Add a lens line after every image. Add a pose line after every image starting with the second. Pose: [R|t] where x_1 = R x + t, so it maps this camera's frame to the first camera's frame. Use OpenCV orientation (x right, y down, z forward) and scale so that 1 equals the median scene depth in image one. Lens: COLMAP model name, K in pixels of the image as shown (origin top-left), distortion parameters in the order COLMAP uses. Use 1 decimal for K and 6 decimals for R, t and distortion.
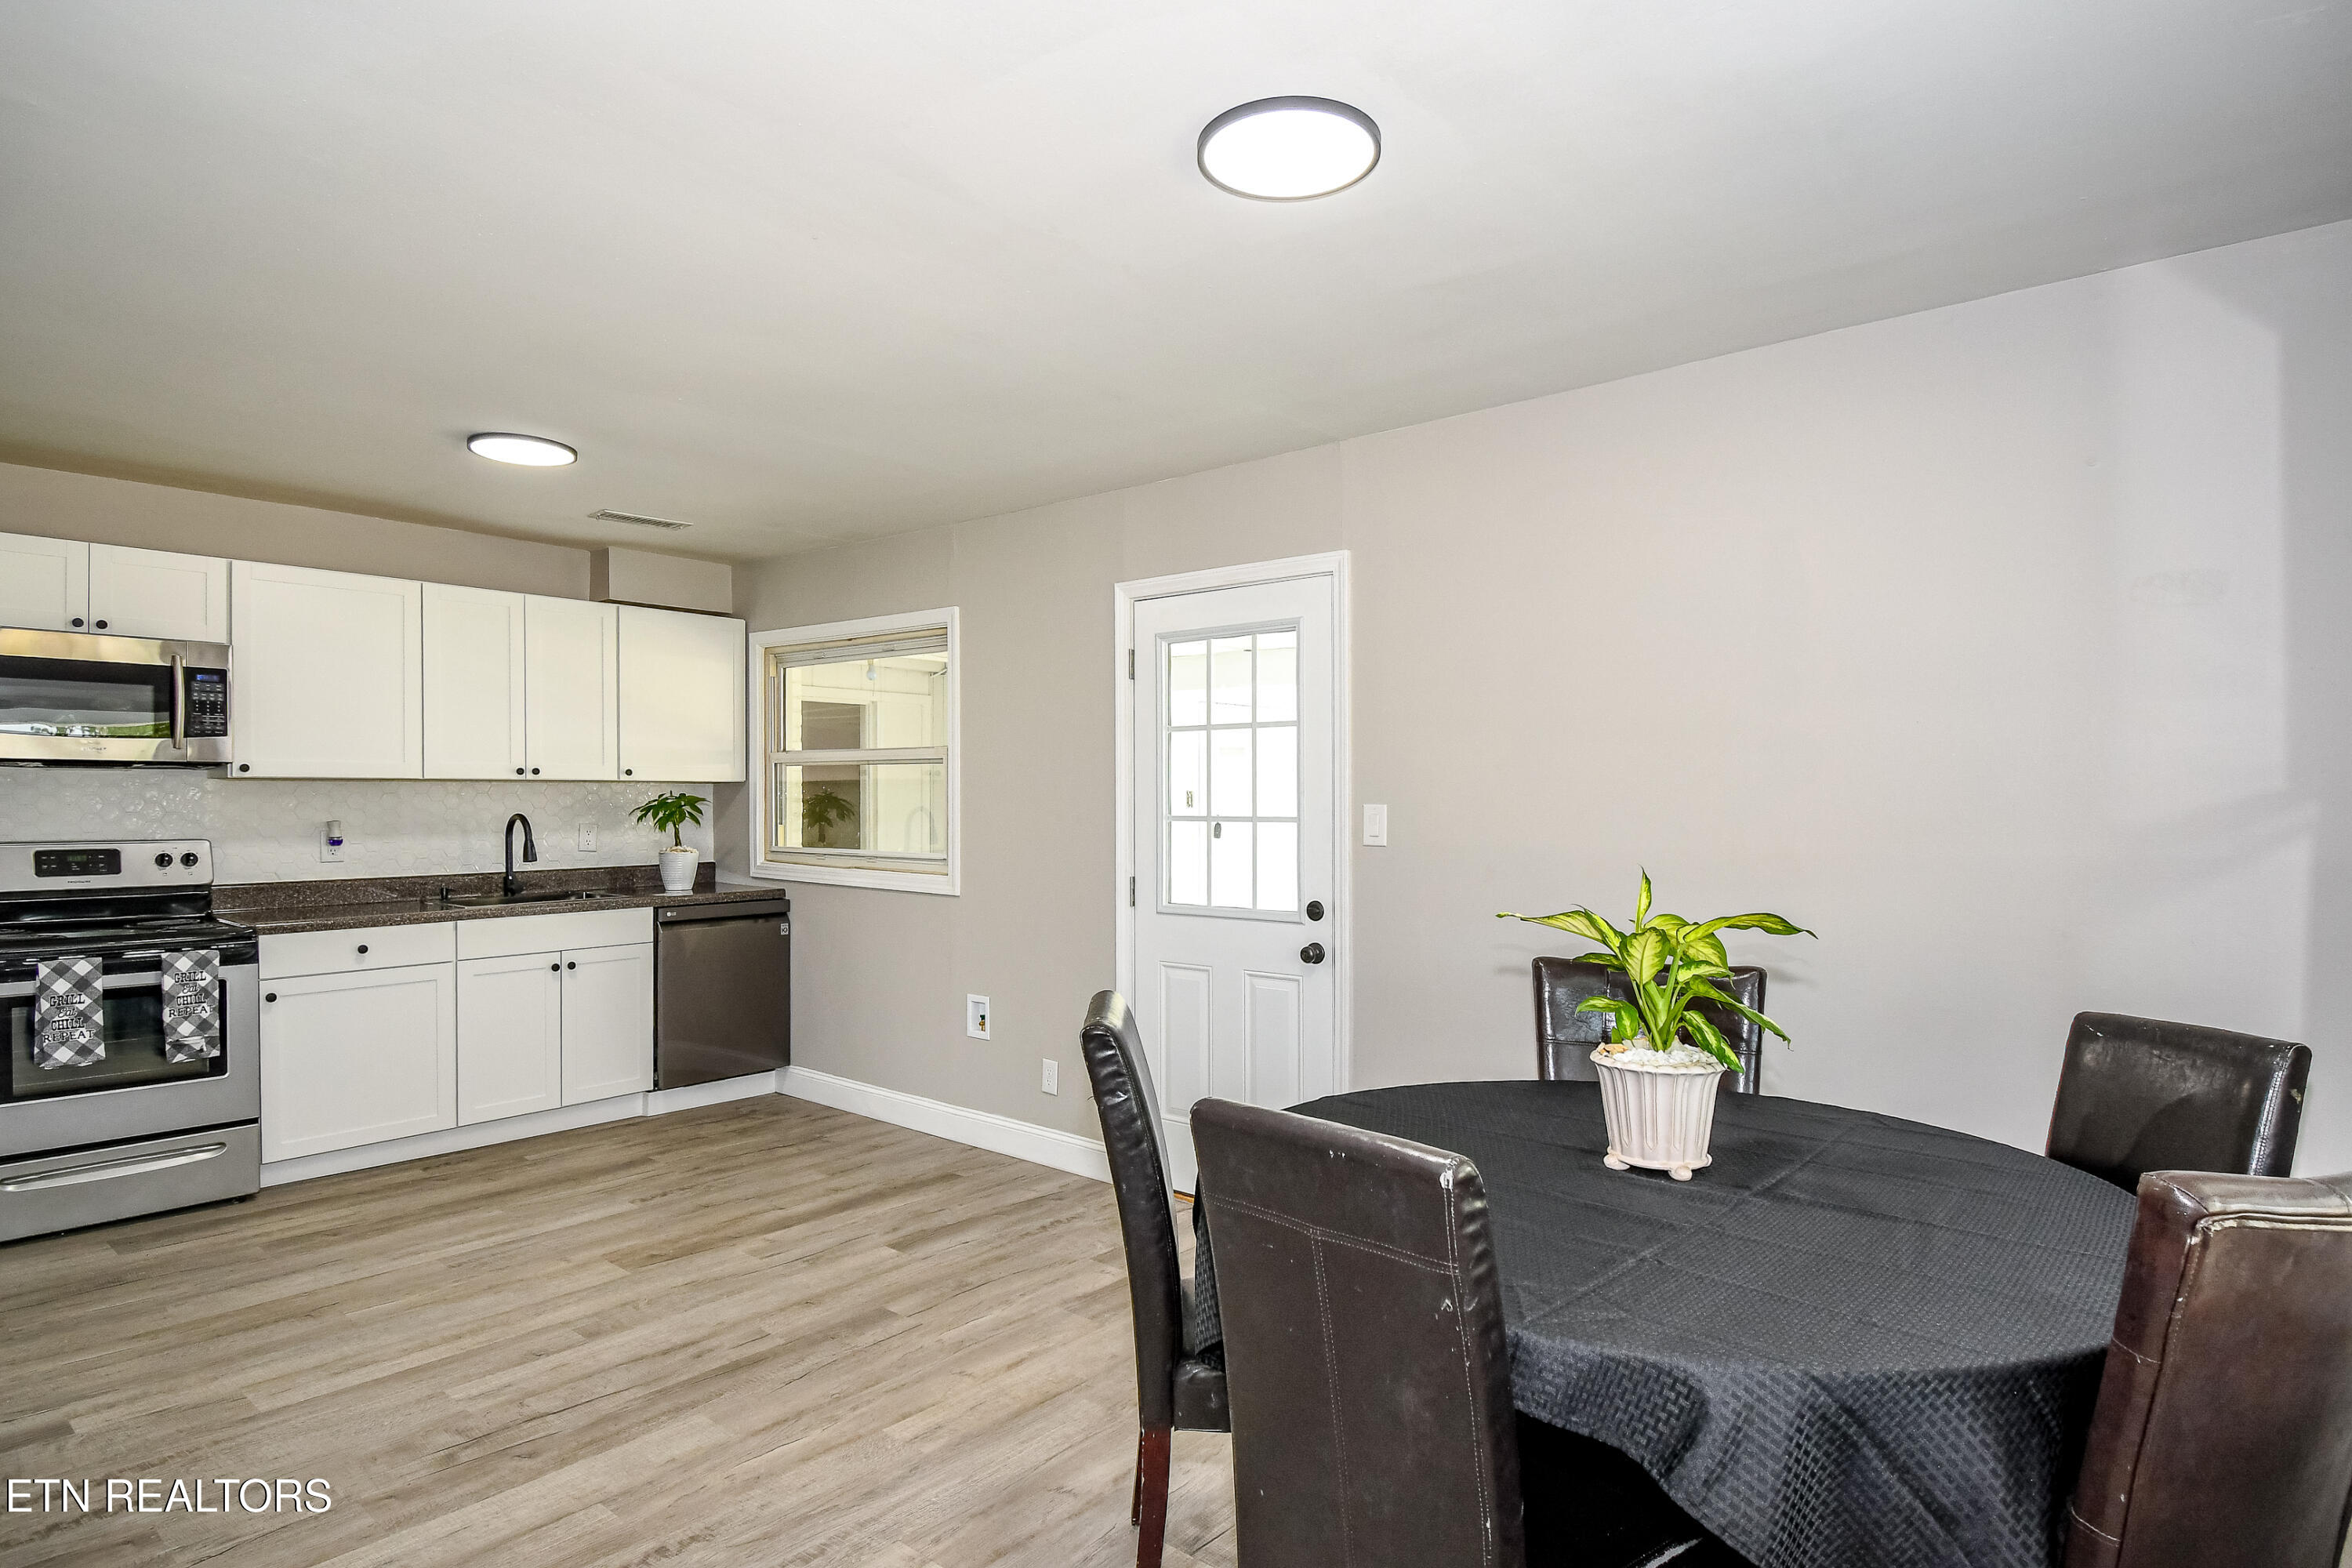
lens RADIAL K [[1284.9, 0, 1176.0], [0, 1284.9, 784.0], [0, 0, 1]] dist [0.000533, -0.000262]
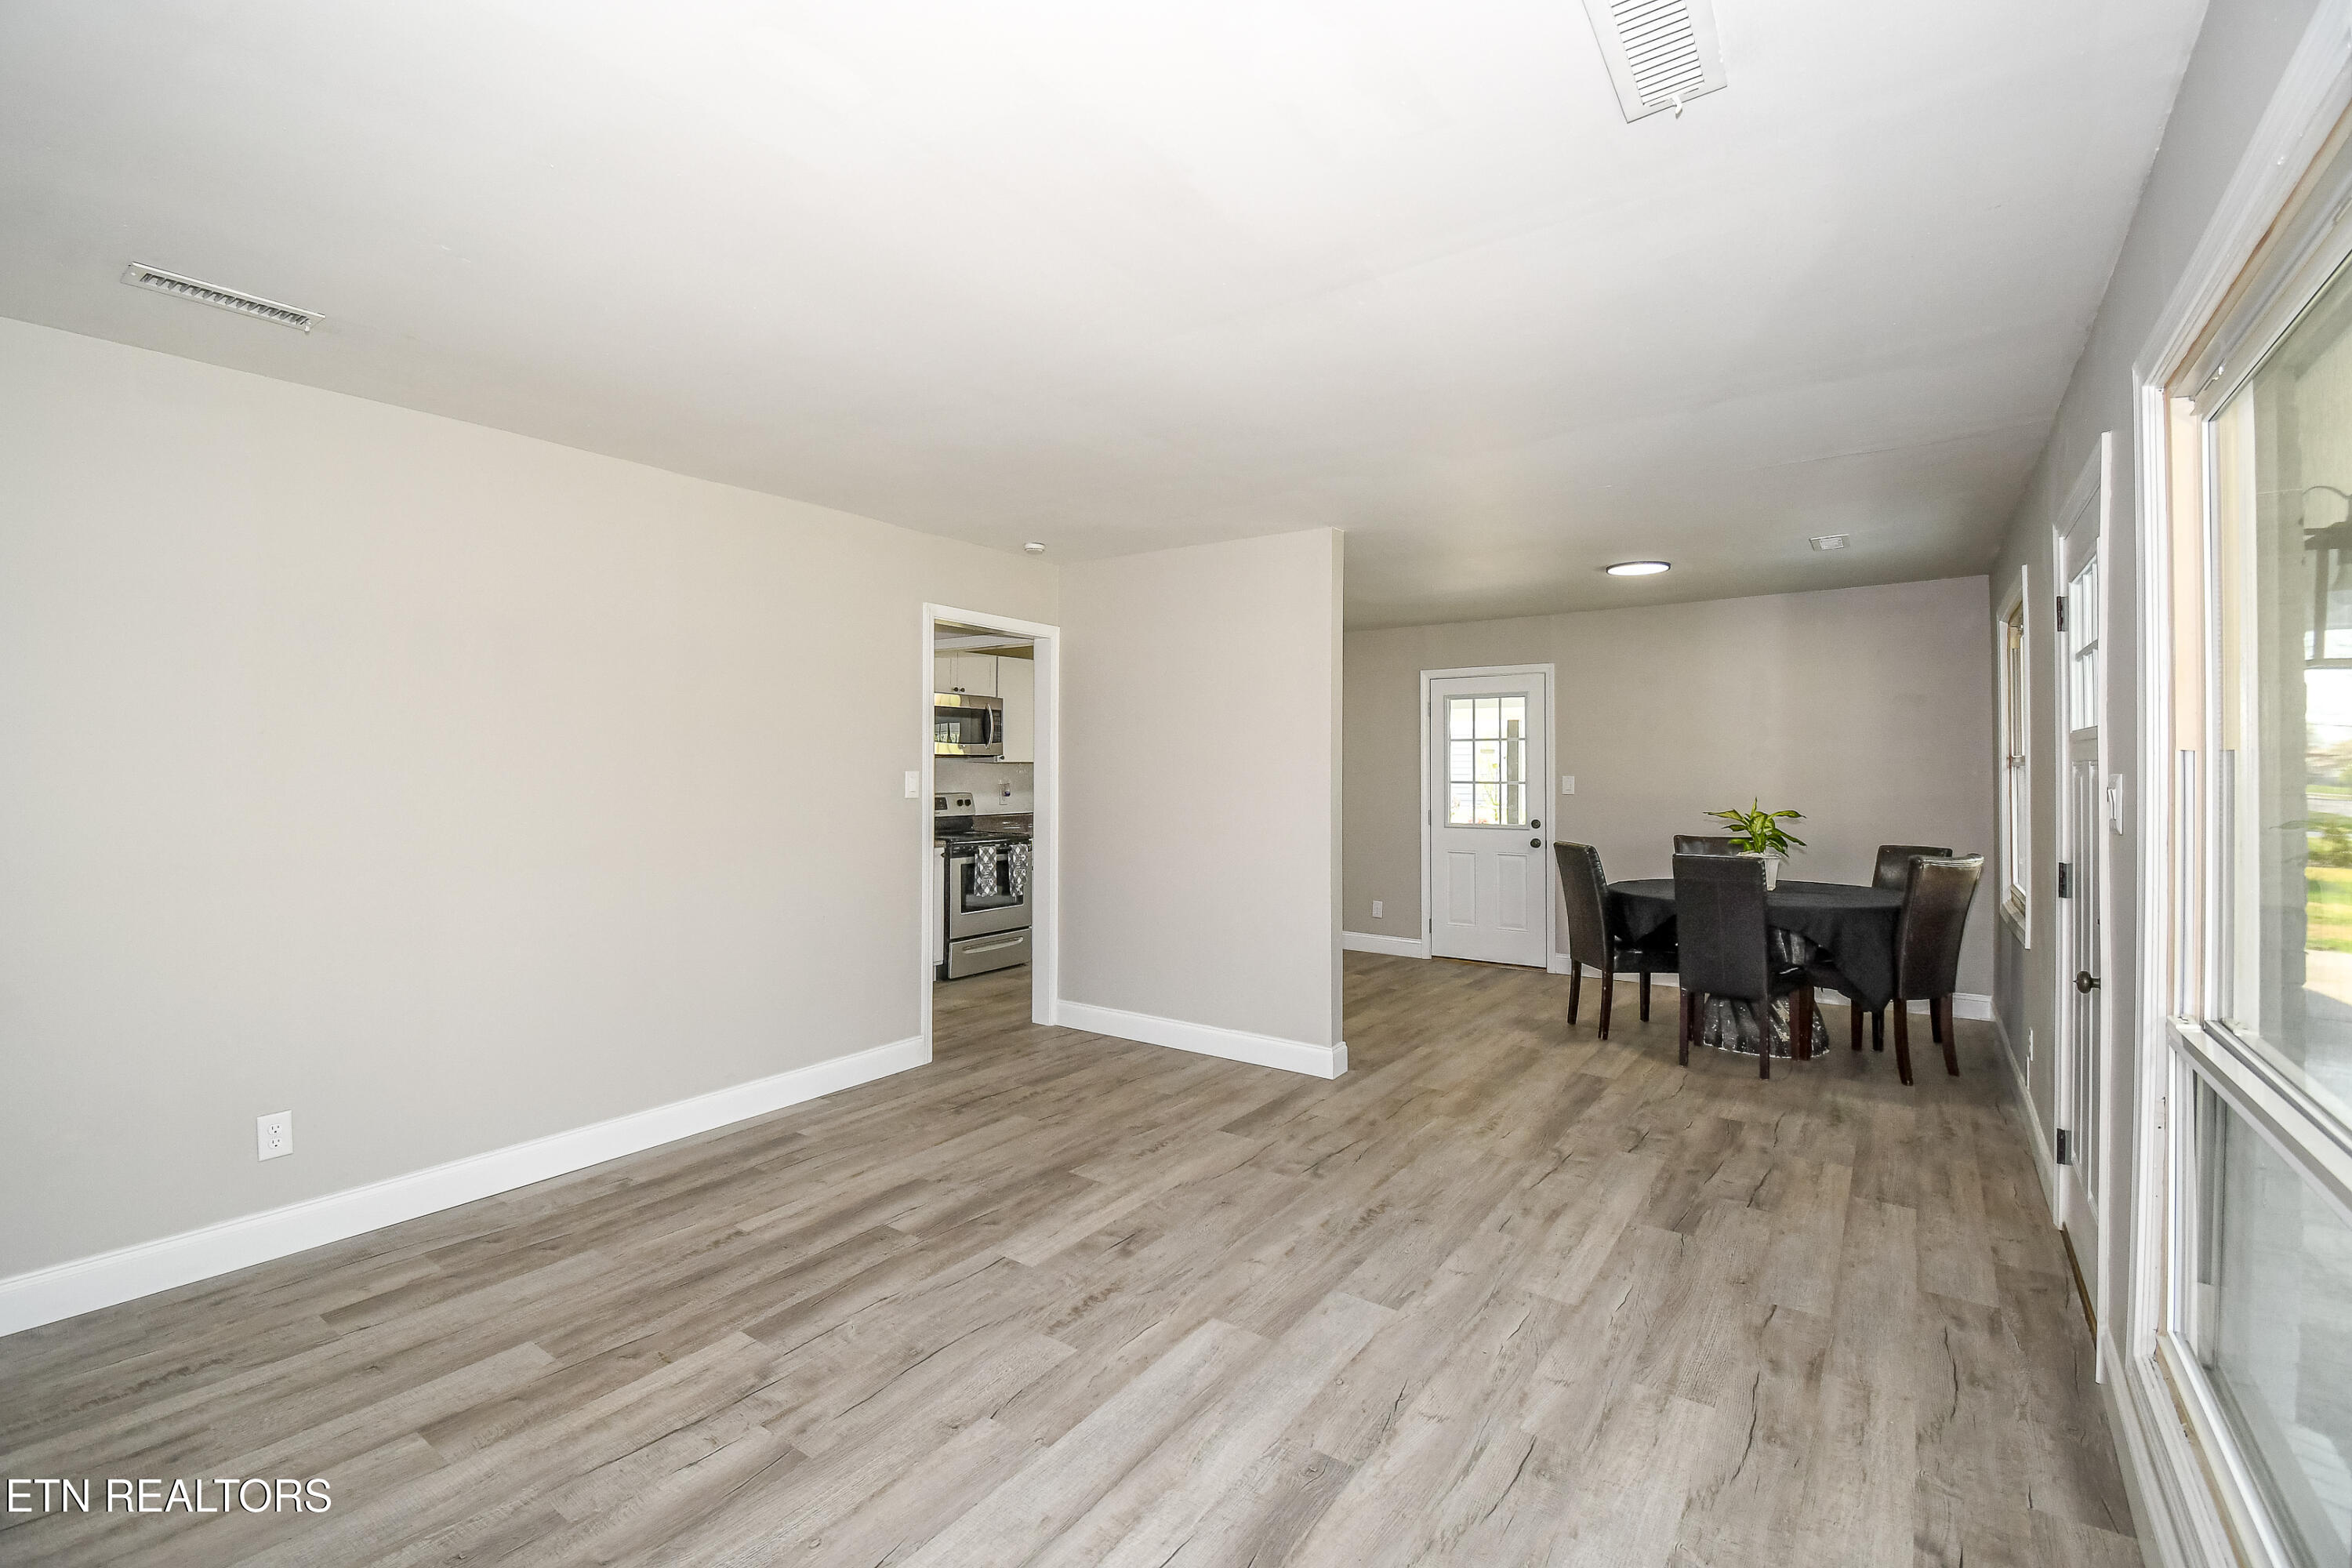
lens RADIAL K [[1036.0, 0, 1179.2], [0, 1036.0, 747.2], [0, 0, 1]] dist [-0.000727, -0.019949]
pose [[0.997458, 0.003122, 0.071186, -0.625096], [-0.002424, 0.999948, -0.009896, -0.014799], [-0.071213, 0.009699, 0.997414, -0.735448]]
